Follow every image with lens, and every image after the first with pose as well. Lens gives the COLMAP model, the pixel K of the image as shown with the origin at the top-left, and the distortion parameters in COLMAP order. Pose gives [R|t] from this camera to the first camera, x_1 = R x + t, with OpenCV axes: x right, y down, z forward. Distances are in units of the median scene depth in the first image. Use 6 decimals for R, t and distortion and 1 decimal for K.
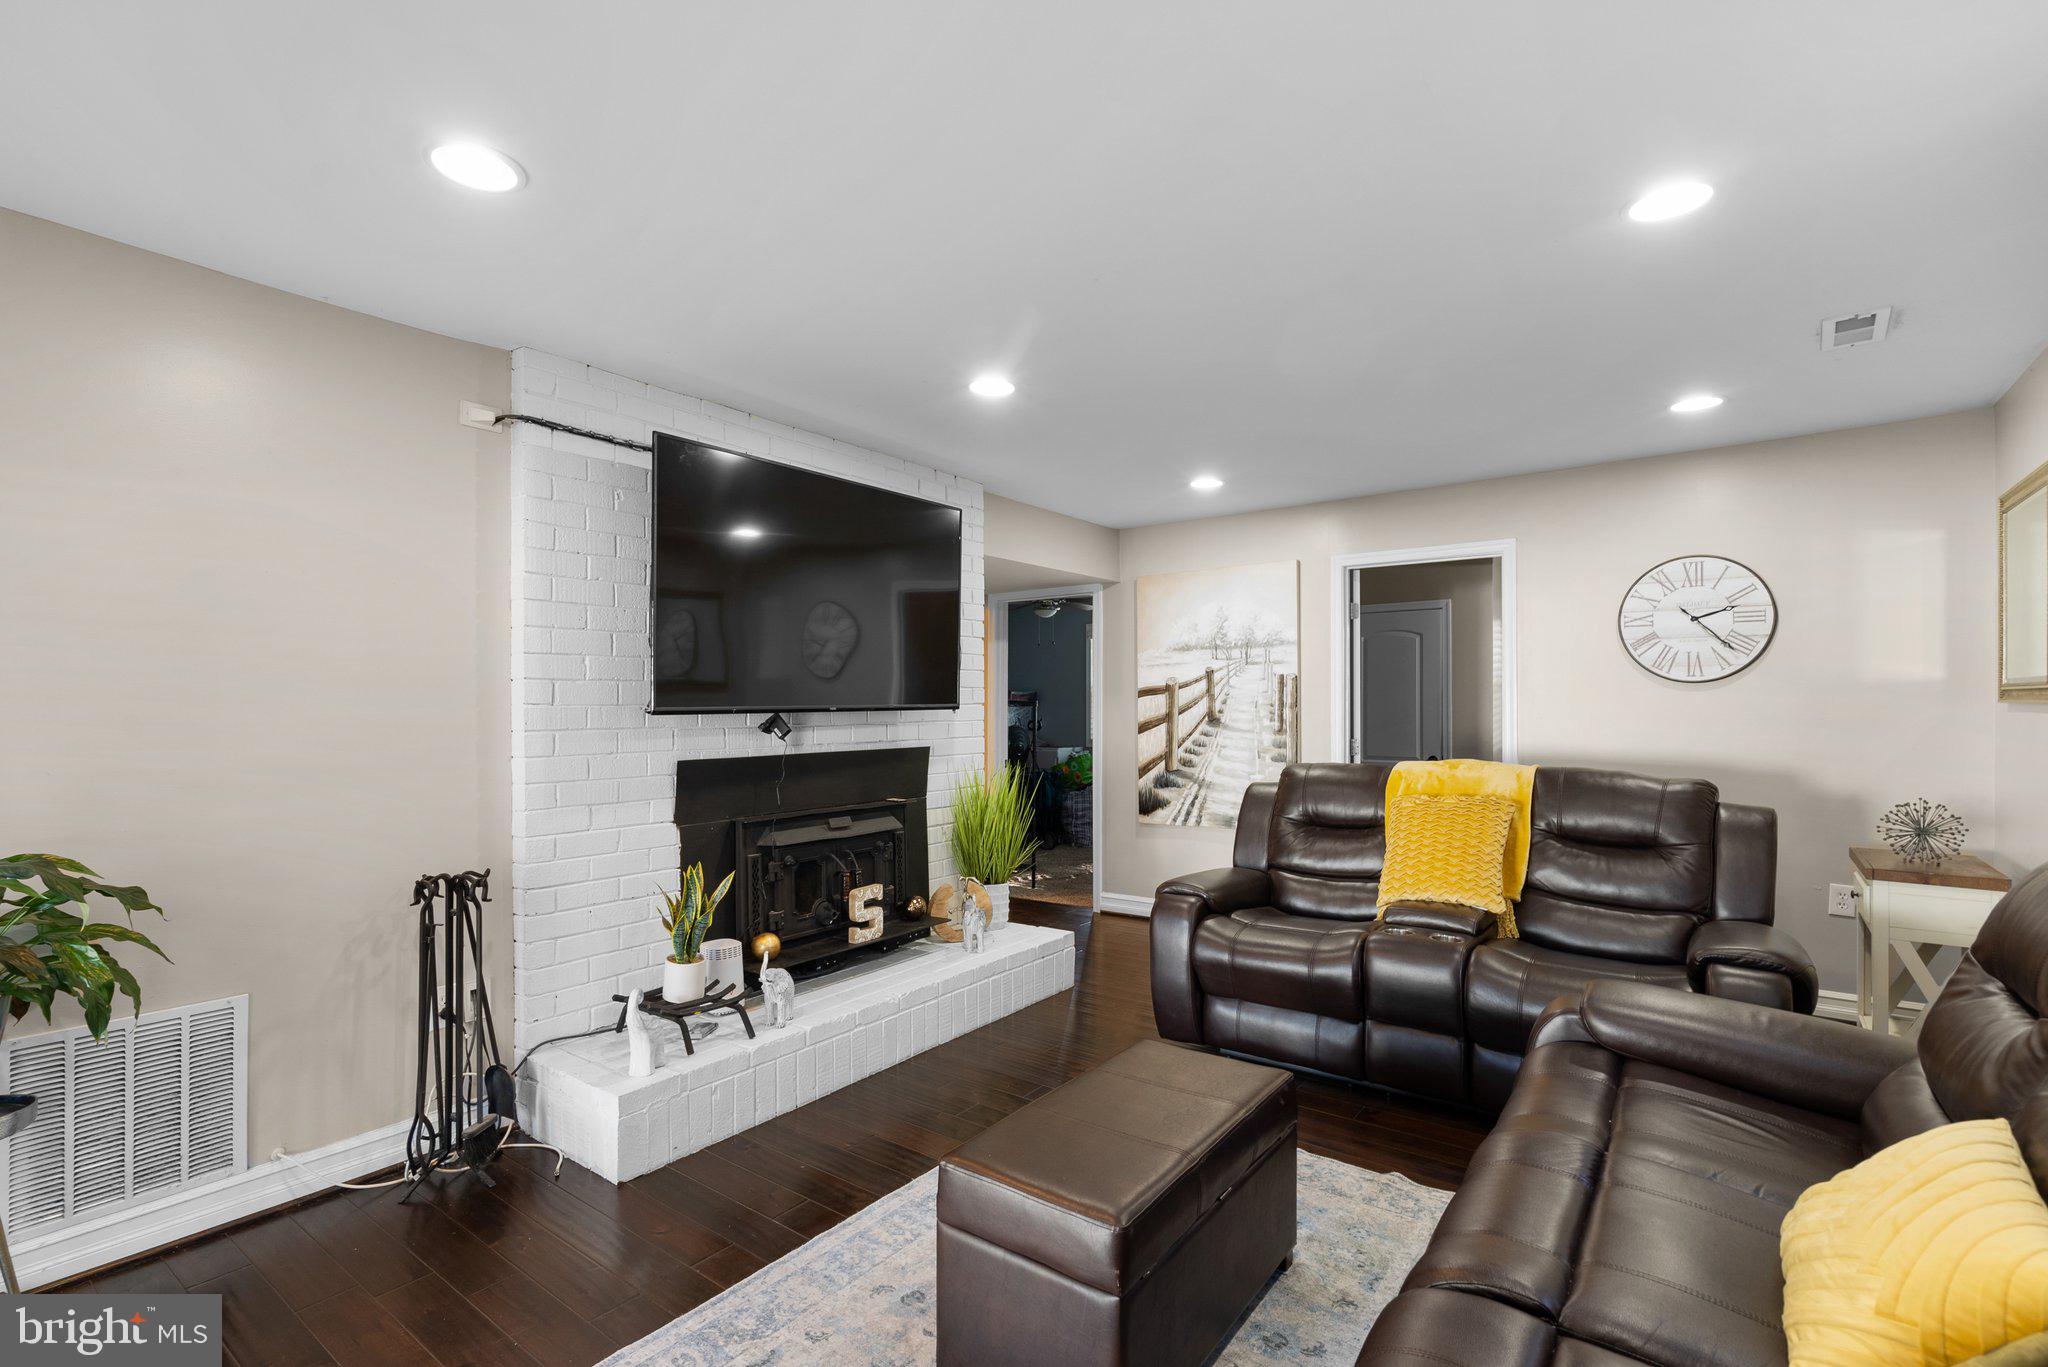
lens RADIAL K [[946.0, 0, 1010.8], [0, 946.0, 693.5], [0, 0, 1]] dist [-0.002531, 0.000621]
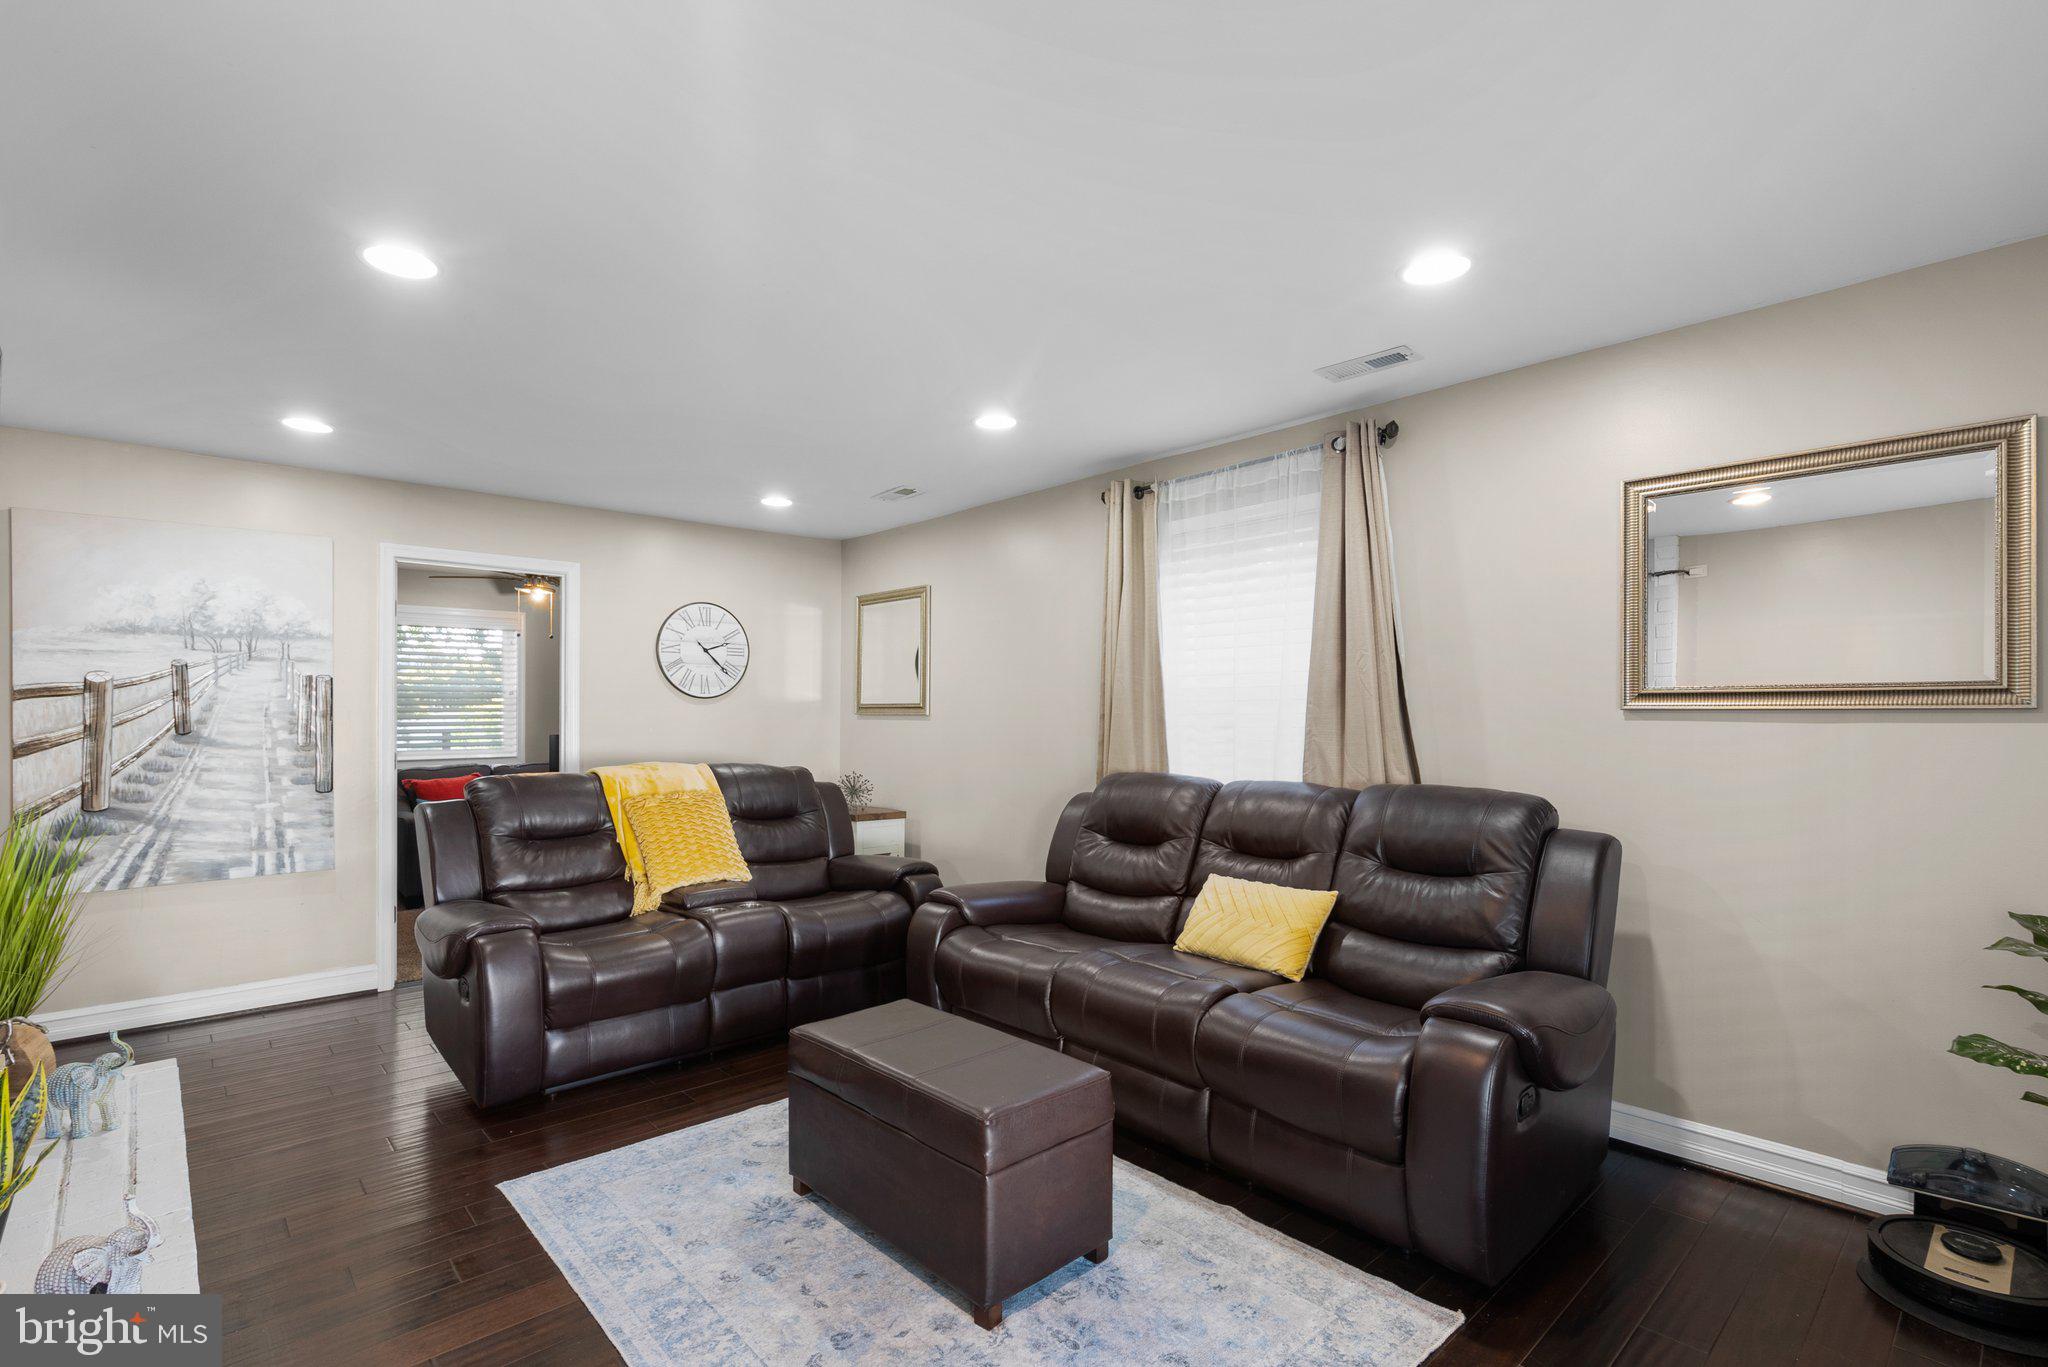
lens RADIAL K [[946.0, 0, 1016.1], [0, 946.0, 703.9], [0, 0, 1]] dist [-0.002531, 0.000621]
pose [[0.183071, 0.018168, 0.982932, -0.377429], [-0.012080, 0.999795, -0.016230, 0.009346], [-0.983025, -0.008902, 0.183253, 0.247953]]
